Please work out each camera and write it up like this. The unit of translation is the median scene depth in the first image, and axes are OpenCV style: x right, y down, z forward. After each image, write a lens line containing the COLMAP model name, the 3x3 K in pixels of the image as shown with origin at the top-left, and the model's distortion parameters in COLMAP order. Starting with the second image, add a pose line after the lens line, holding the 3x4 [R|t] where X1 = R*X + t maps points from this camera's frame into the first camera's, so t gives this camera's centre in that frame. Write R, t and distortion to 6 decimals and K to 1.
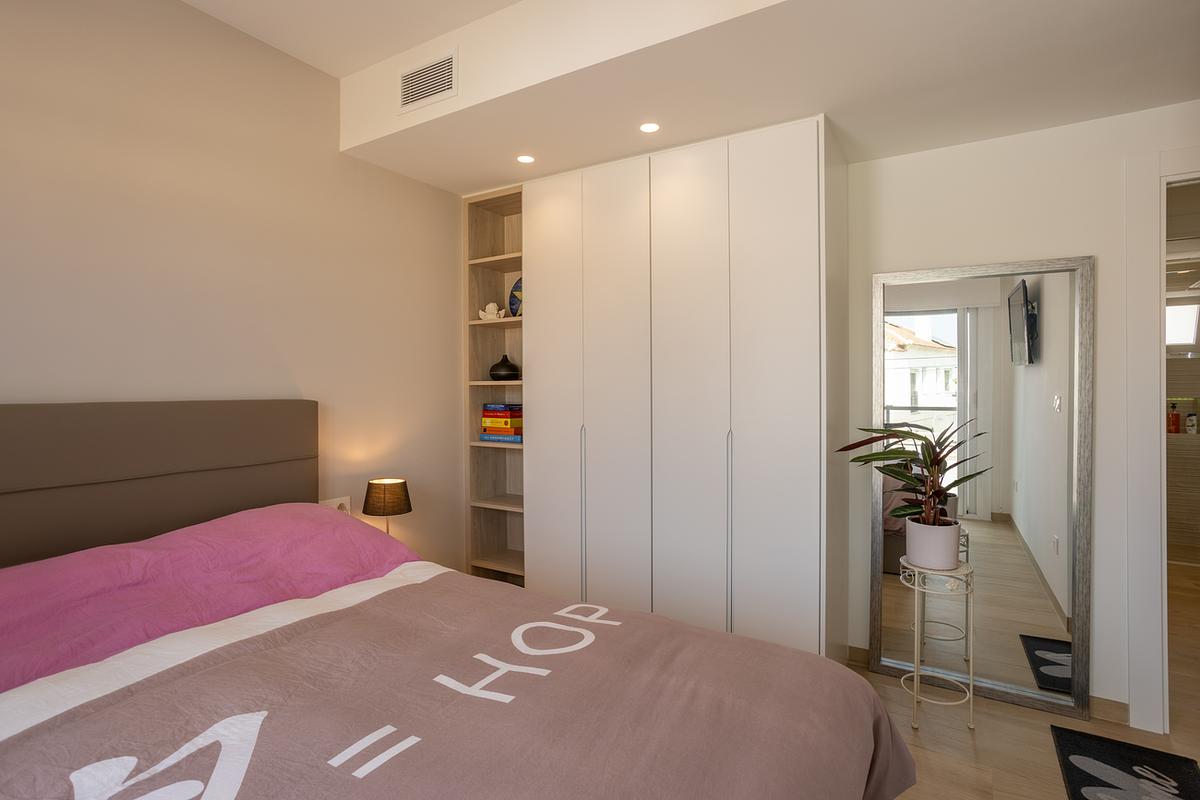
lens RADIAL K [[602.0, 0, 601.8], [0, 602.0, 390.0], [0, 0, 1]] dist [-0.015593, 0.000292]
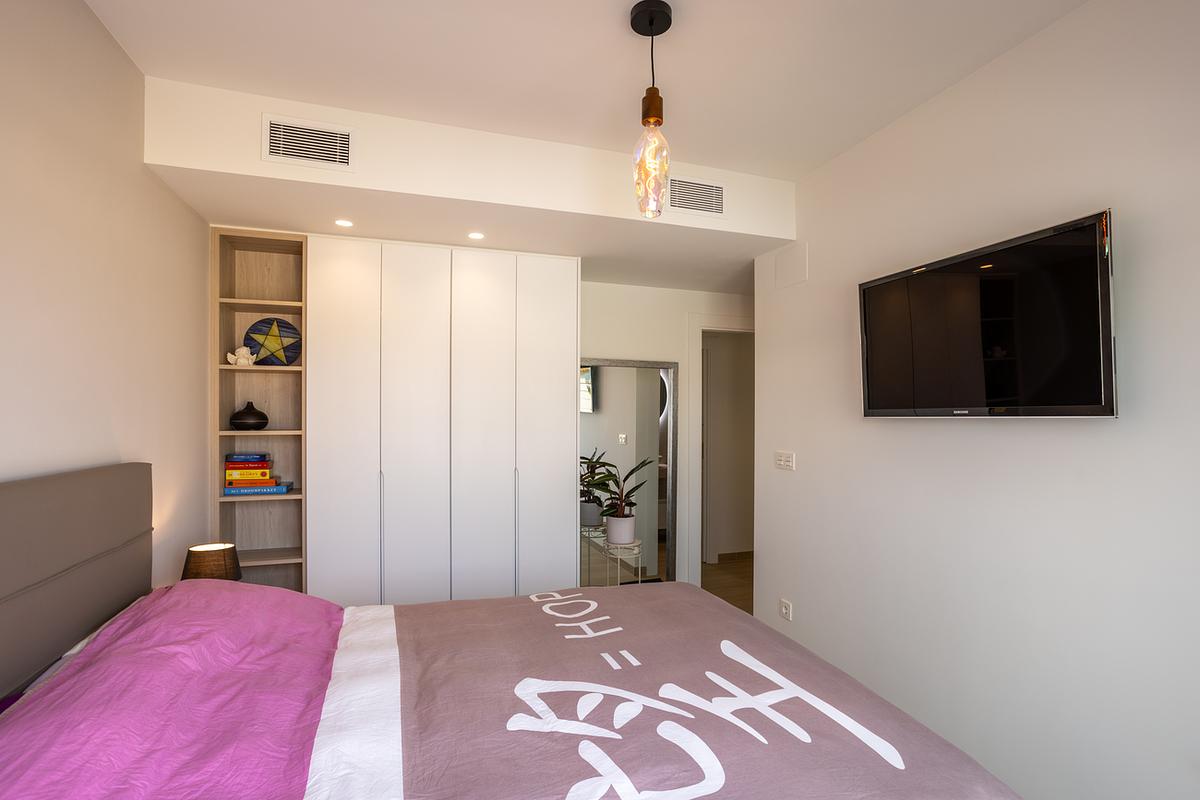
lens RADIAL K [[613.7, 0, 599.4], [0, 613.7, 424.6], [0, 0, 1]] dist [0.001497, 0.000462]
pose [[0.650068, -0.000597, 0.759876, -0.555554], [-0.004231, 0.999981, 0.004405, -0.030872], [-0.759864, -0.006079, 0.650053, -0.039669]]
